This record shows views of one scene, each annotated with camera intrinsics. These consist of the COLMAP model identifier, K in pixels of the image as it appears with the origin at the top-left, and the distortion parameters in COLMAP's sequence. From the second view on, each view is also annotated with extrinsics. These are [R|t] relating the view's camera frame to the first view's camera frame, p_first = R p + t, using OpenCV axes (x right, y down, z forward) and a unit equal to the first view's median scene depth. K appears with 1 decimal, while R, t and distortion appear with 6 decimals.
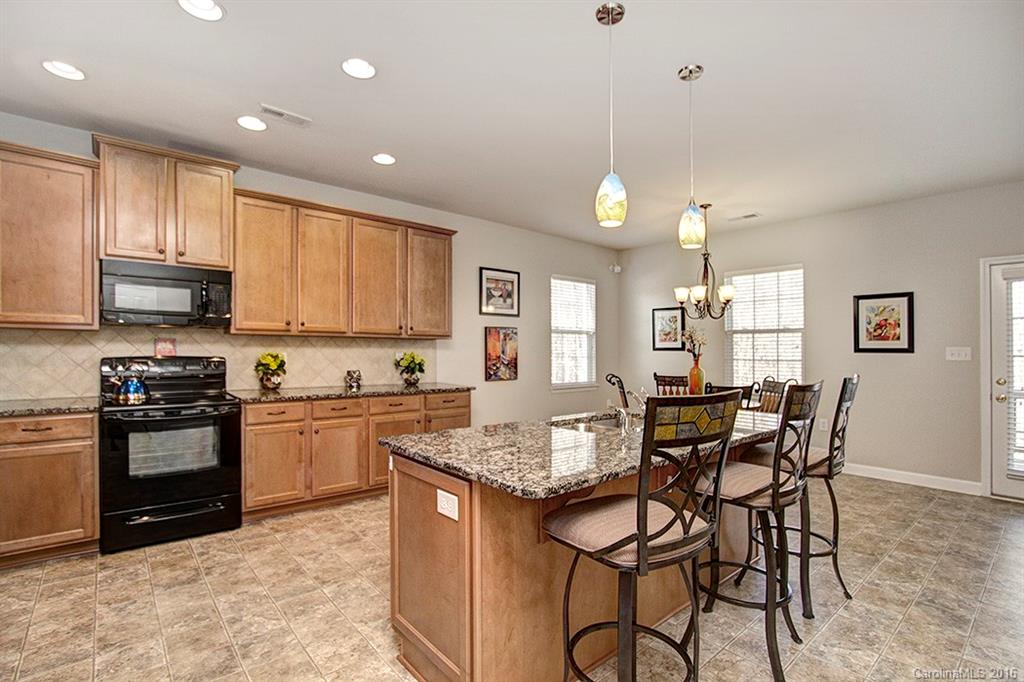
lens RADIAL K [[476.0, 0, 512.0], [0, 476.0, 341.0], [0, 0, 1]] dist [-0.003279, -0.000214]
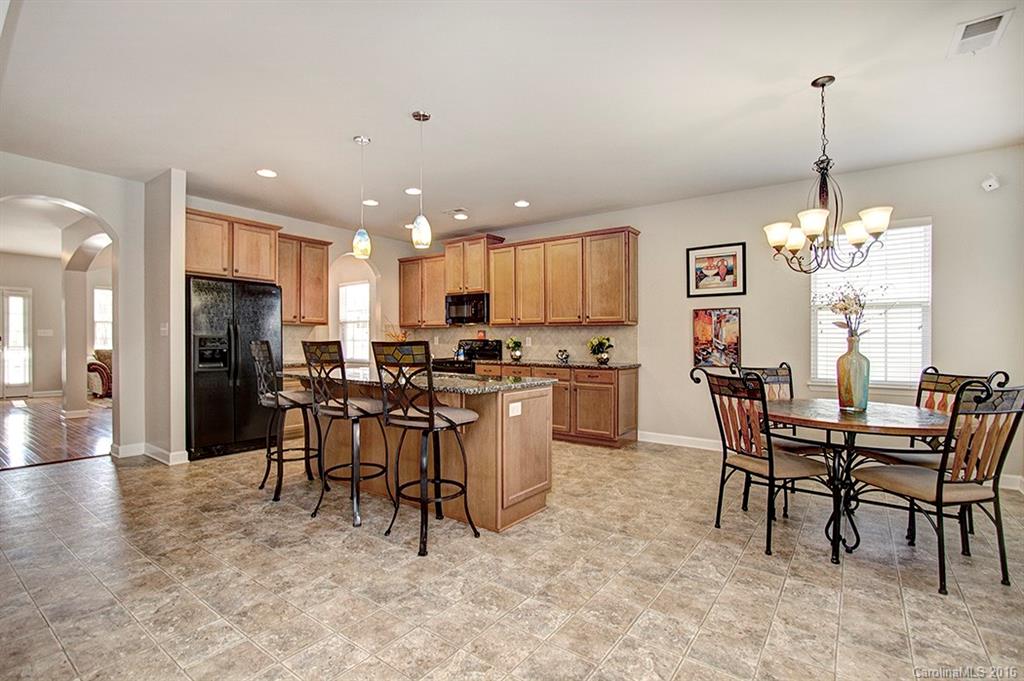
lens RADIAL K [[476.0, 0, 512.0], [0, 476.0, 340.5], [0, 0, 1]] dist [-0.003279, -0.000214]
pose [[0.235718, 0.001034, -0.971821, 0.783532], [0.017936, 0.999824, 0.005415, 0.020350], [0.971656, -0.018707, 0.235658, 0.412307]]
